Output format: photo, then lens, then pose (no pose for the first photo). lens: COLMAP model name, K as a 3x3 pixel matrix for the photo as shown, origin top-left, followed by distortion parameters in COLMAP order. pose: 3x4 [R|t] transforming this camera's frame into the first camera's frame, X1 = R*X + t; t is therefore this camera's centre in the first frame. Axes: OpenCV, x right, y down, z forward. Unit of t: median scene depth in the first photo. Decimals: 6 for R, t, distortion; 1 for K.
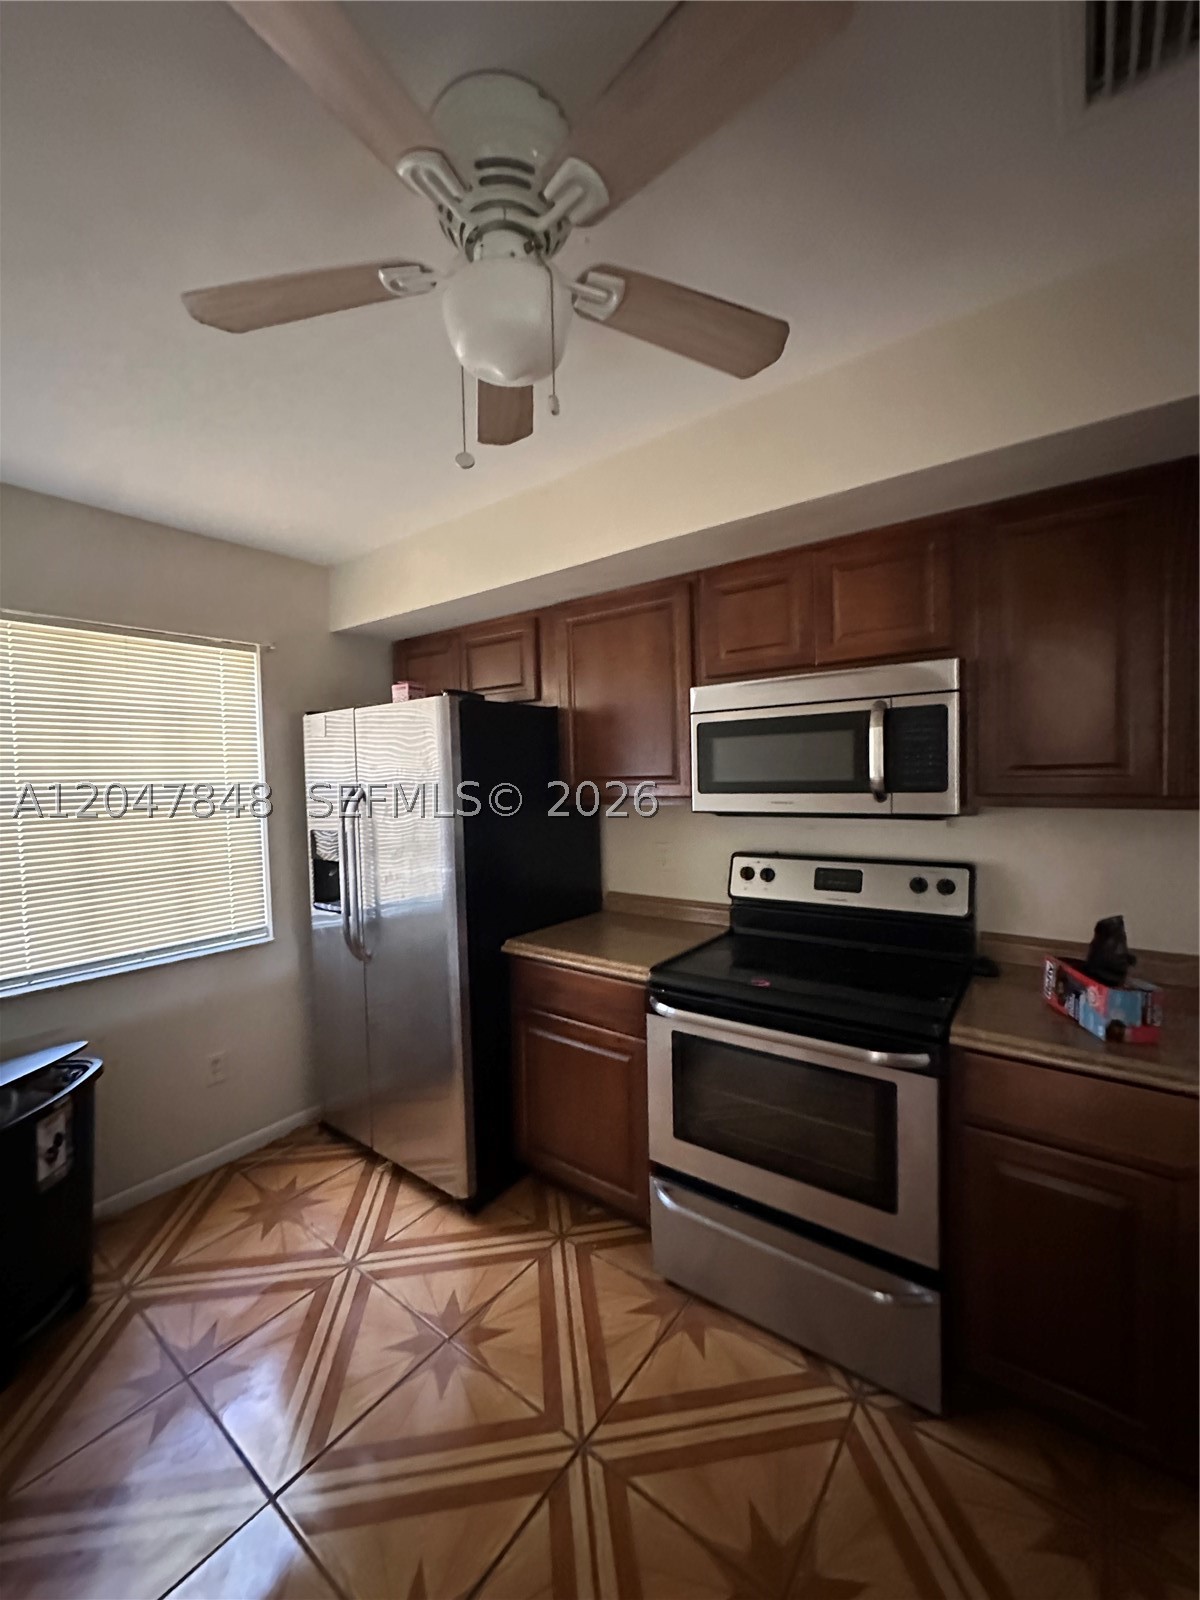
lens RADIAL K [[642.6, 0, 604.0], [0, 642.6, 798.9], [0, 0, 1]] dist [-0.003644, -0.000581]
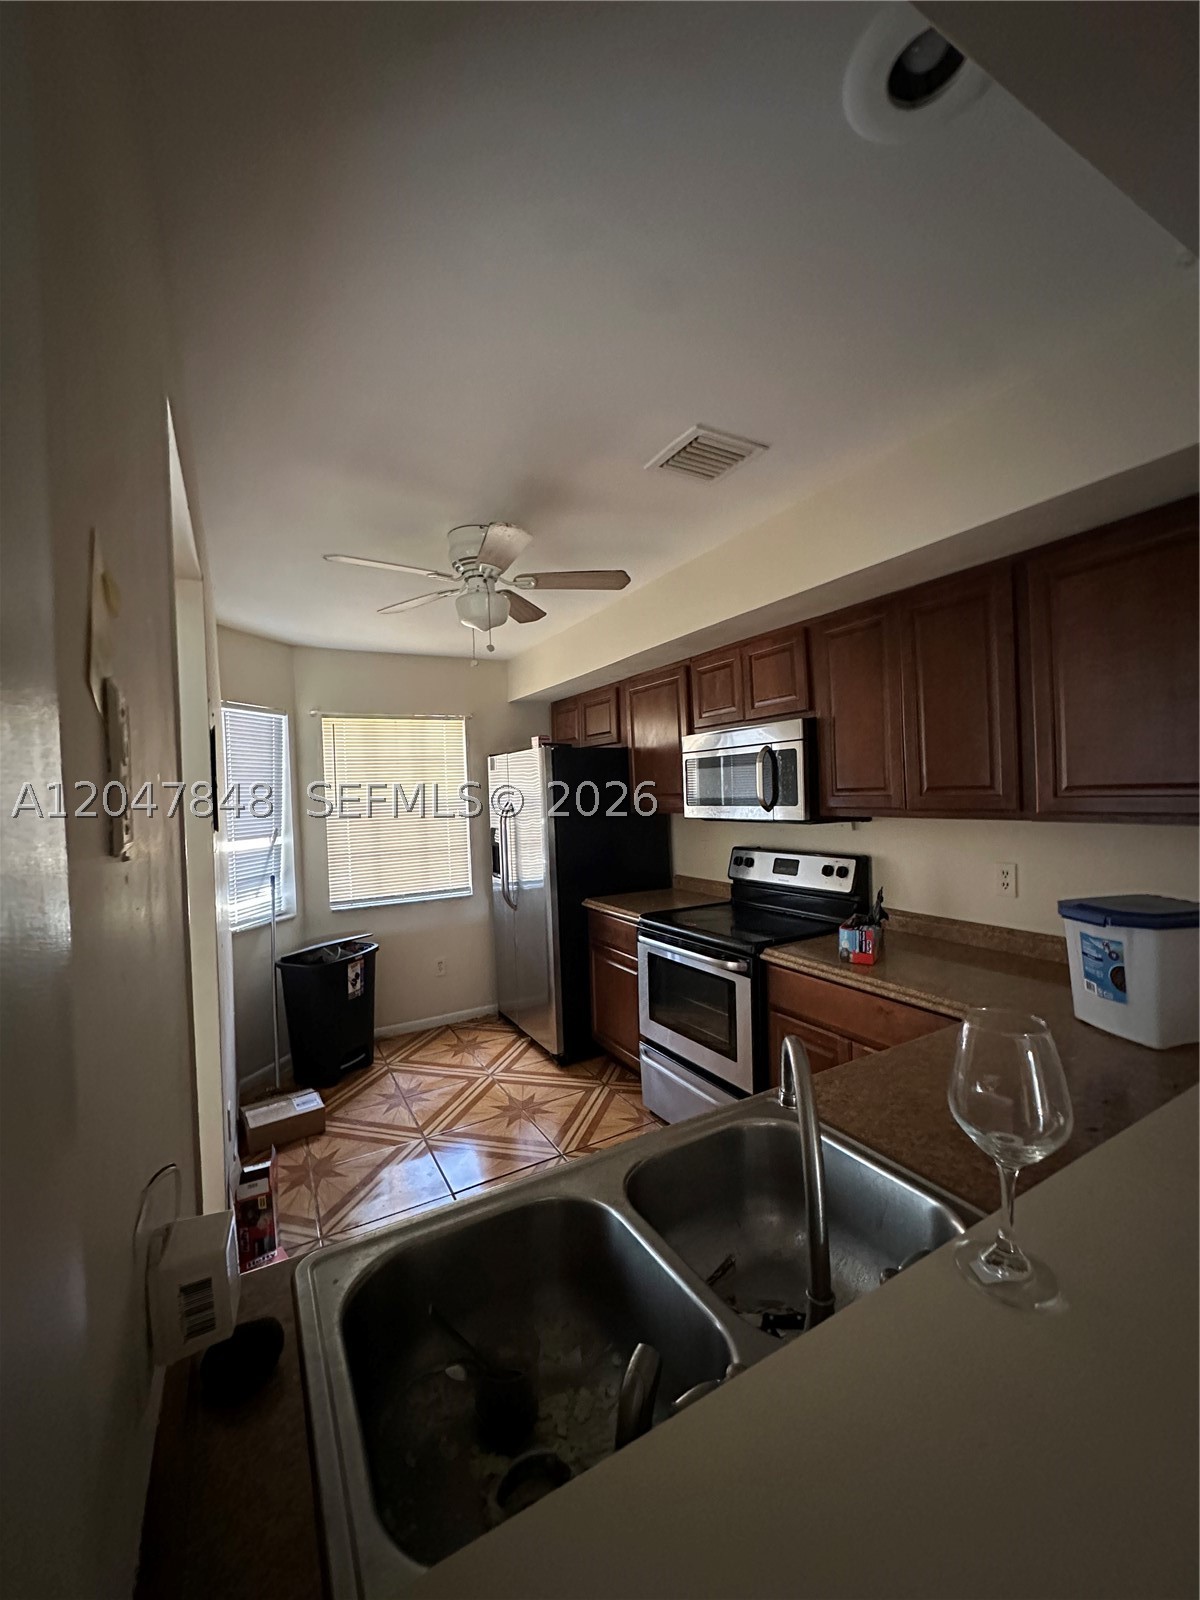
lens RADIAL K [[642.6, 0, 604.4], [0, 642.6, 800.6], [0, 0, 1]] dist [-0.003644, -0.000581]
pose [[0.915261, -0.004061, -0.402841, 0.569178], [0.000330, 0.999956, -0.009330, -0.006312], [0.402861, 0.008406, 0.915222, -0.459314]]
